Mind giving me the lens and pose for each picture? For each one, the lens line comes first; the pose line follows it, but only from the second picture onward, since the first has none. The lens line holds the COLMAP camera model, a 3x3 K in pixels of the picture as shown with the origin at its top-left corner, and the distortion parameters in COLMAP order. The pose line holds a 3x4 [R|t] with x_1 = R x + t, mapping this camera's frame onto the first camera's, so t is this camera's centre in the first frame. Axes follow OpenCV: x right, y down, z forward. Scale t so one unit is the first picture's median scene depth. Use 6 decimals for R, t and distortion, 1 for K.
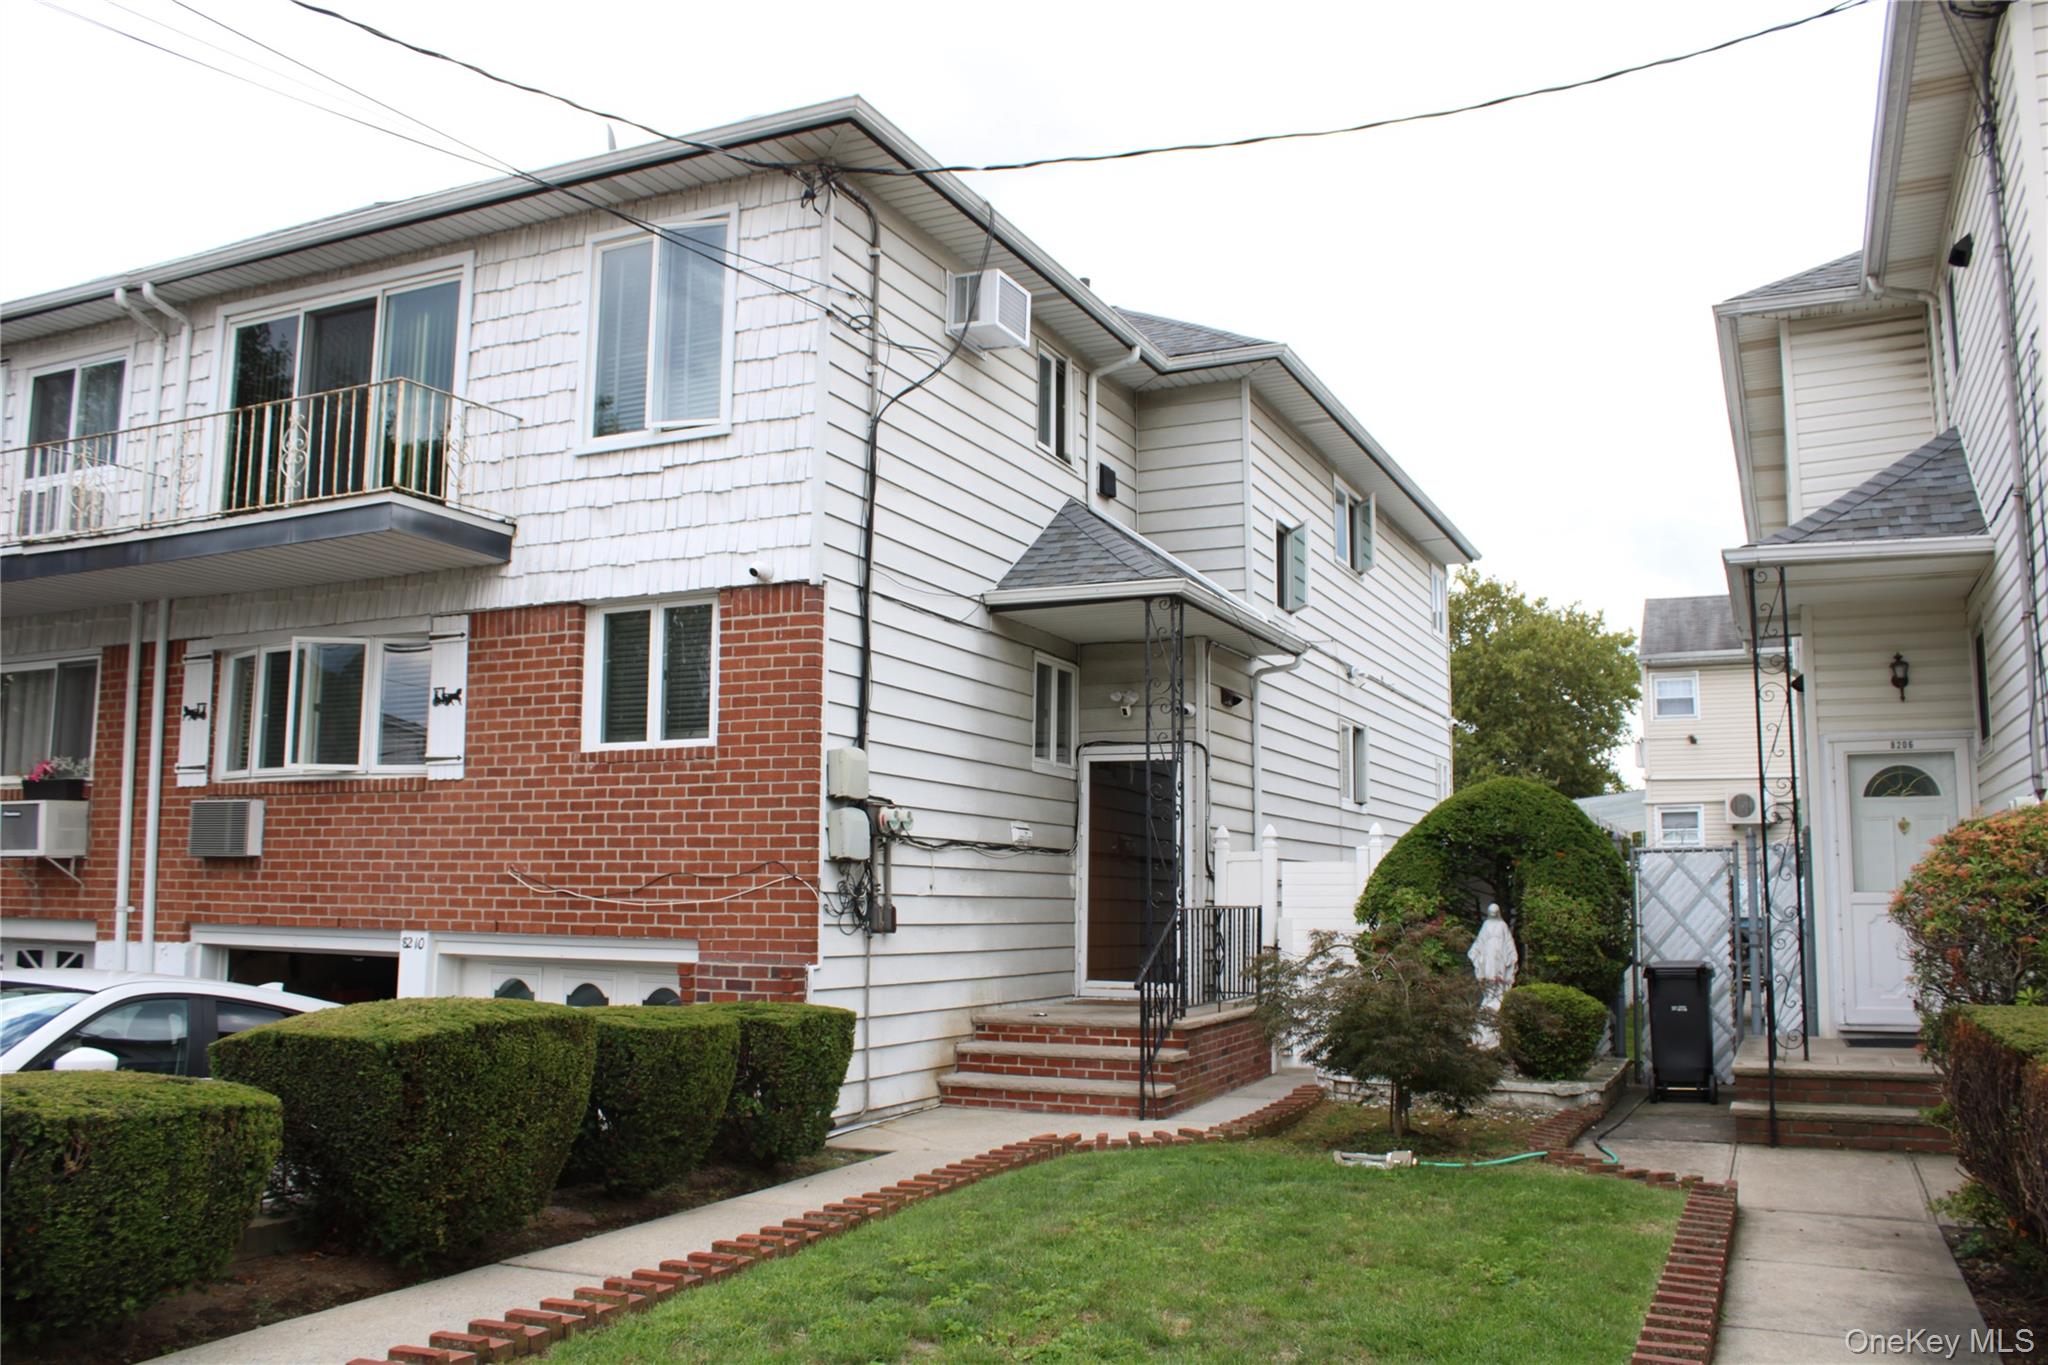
lens RADIAL K [[1661.5, 0, 1024.0], [0, 1661.5, 682.5], [0, 0, 1]] dist [-0.004328, 0.000653]
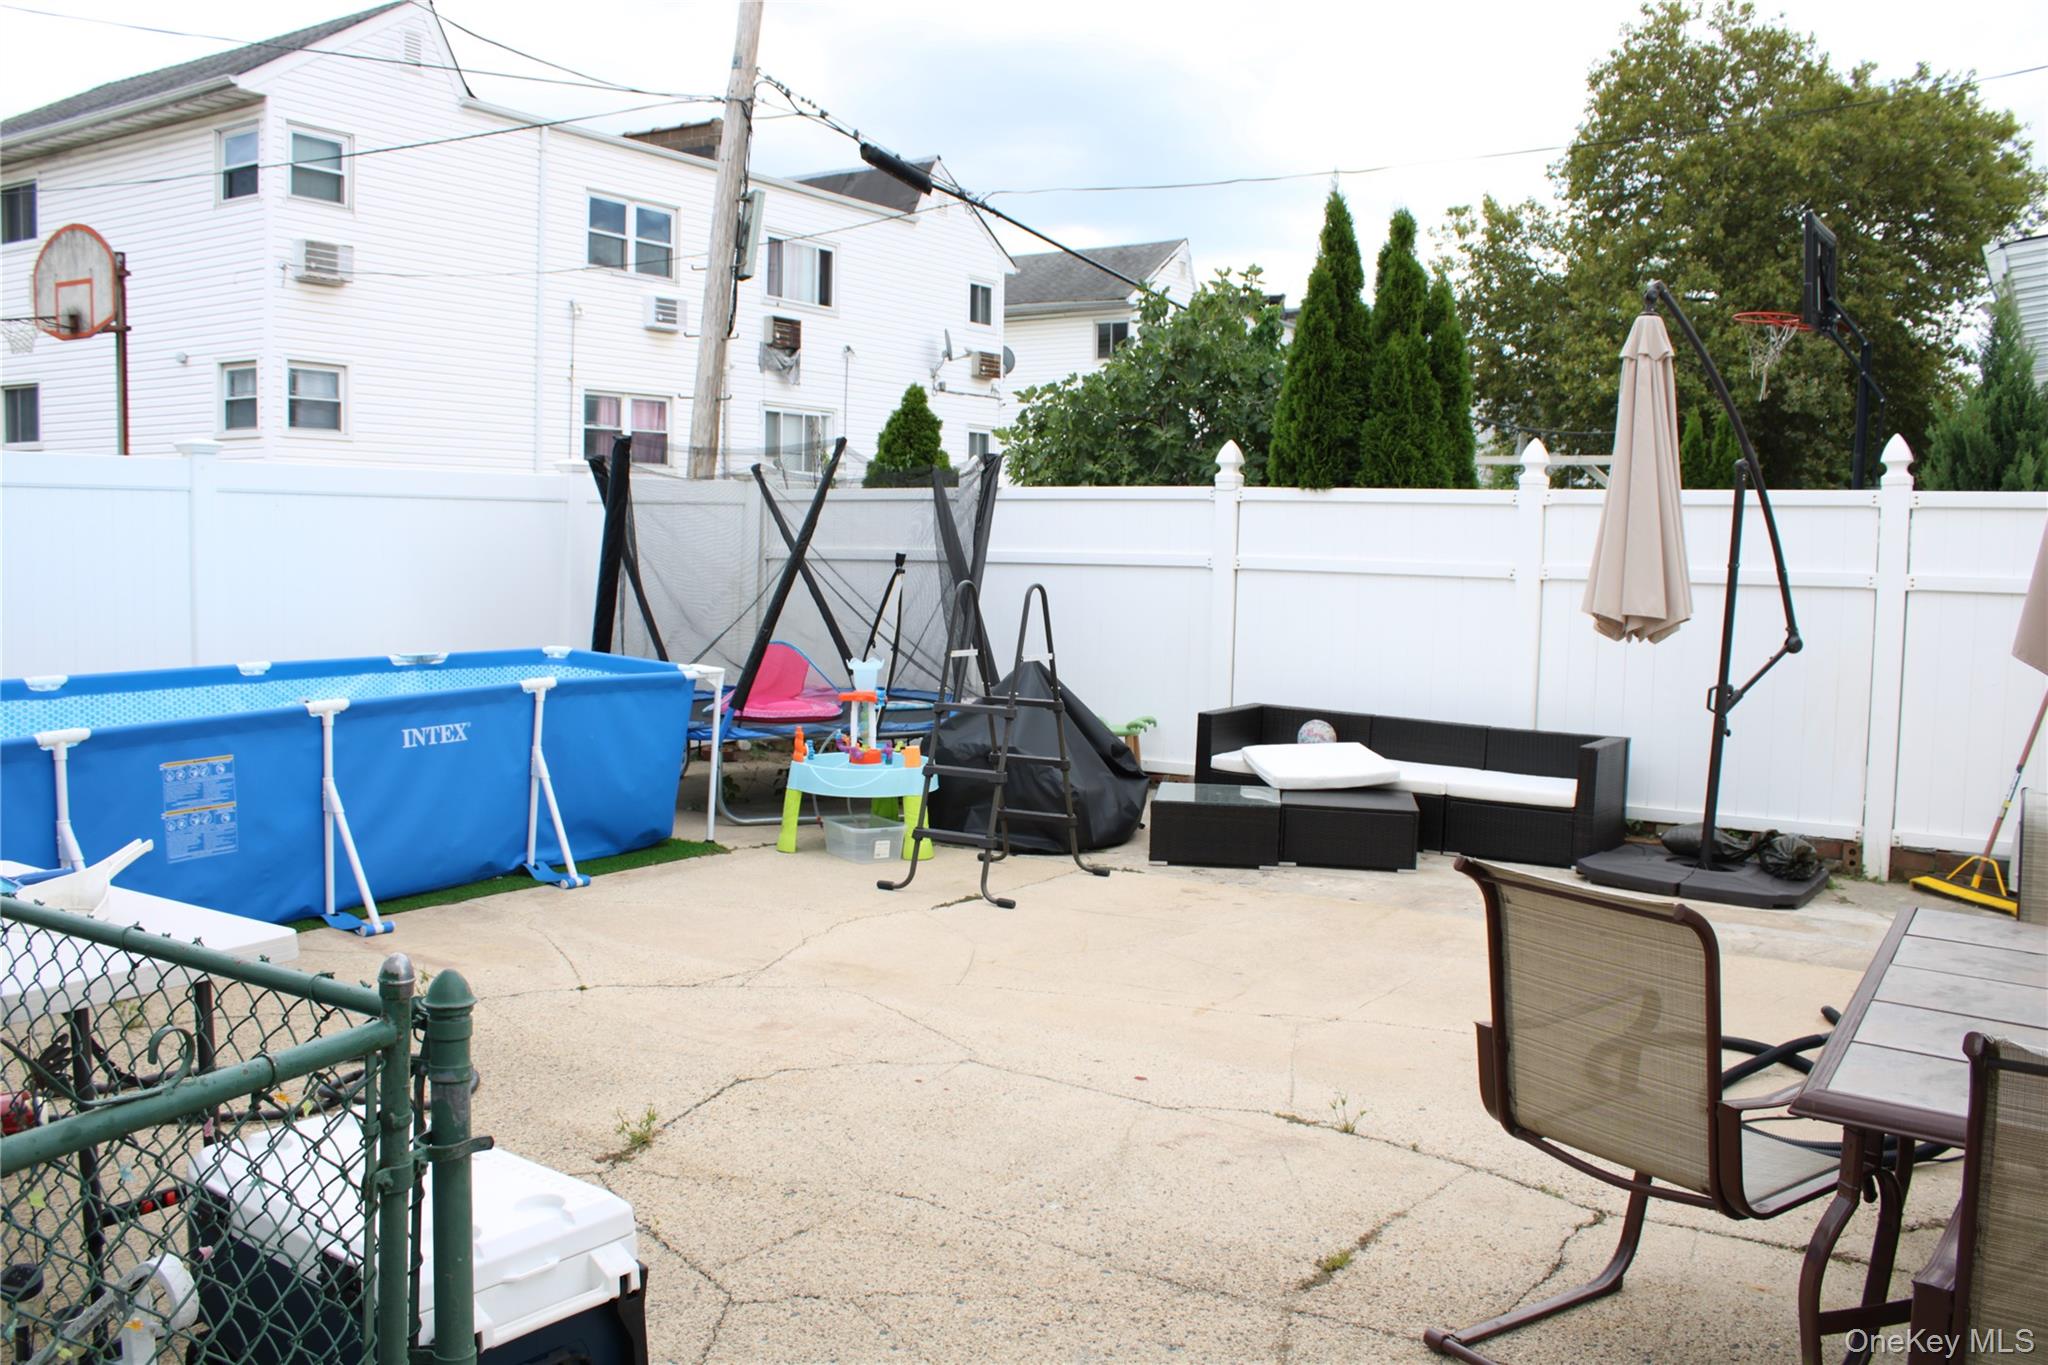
lens RADIAL K [[1661.5, 0, 1024.0], [0, 1661.5, 682.5], [0, 0, 1]] dist [-0.004328, 0.000653]
pose [[0.991546, 0.030920, -0.126020, 0.100877], [-0.001570, 0.973982, 0.226619, 0.041686], [0.129748, -0.224505, 0.965797, 0.350063]]
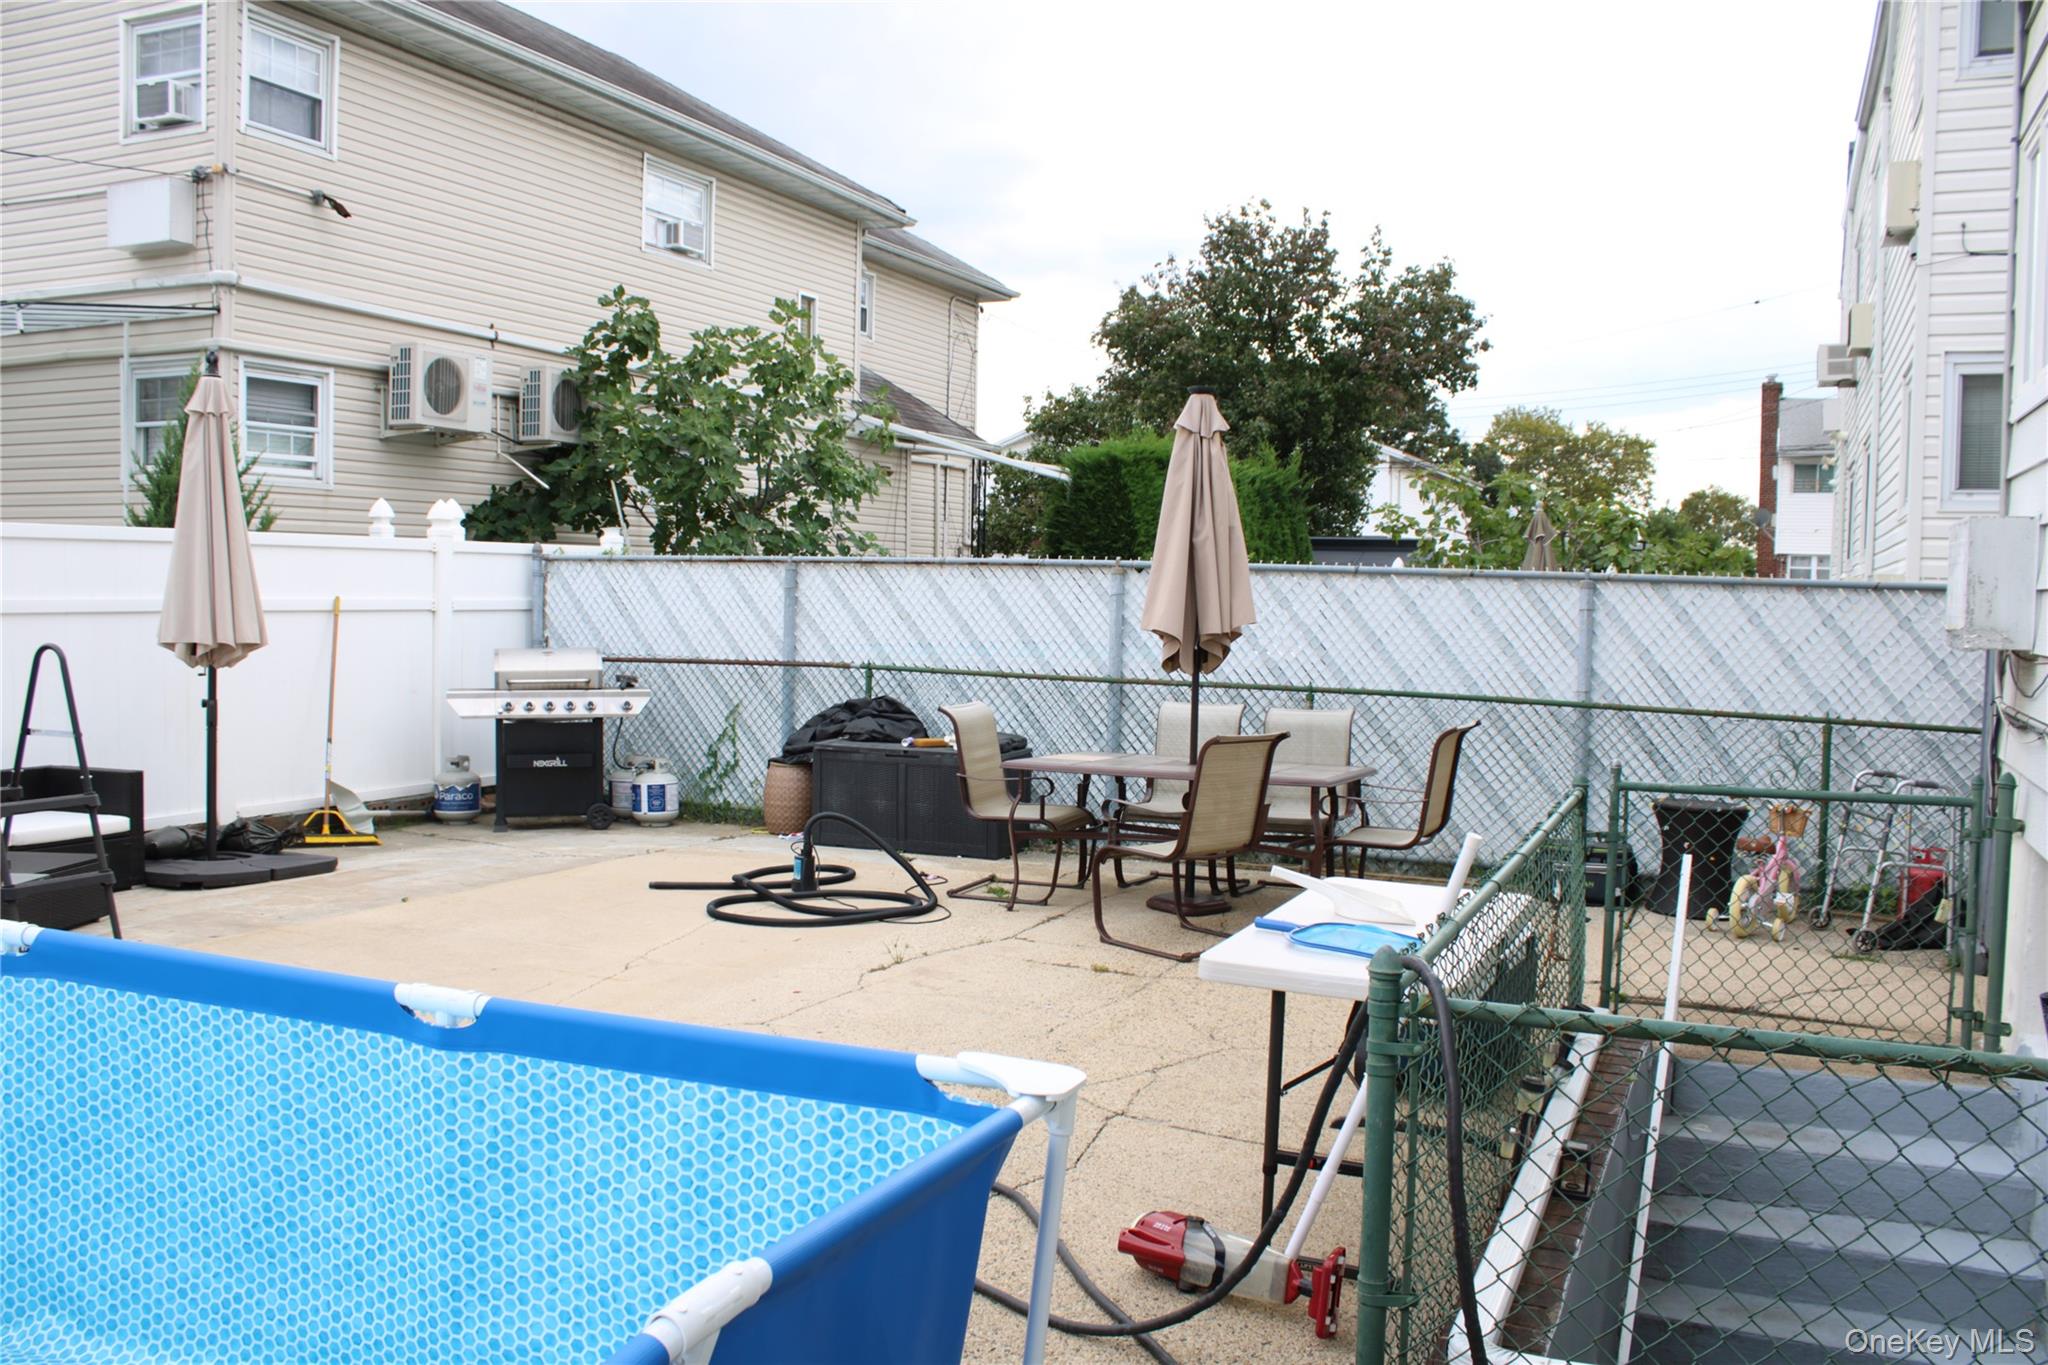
lens RADIAL K [[1661.5, 0, 1024.0], [0, 1661.5, 682.5], [0, 0, 1]] dist [-0.004328, 0.000653]
pose [[0.014015, -0.052695, 0.998512, 0.000500], [-0.158325, 0.985895, 0.054251, 0.049183], [-0.987288, -0.158850, 0.005474, 0.404214]]
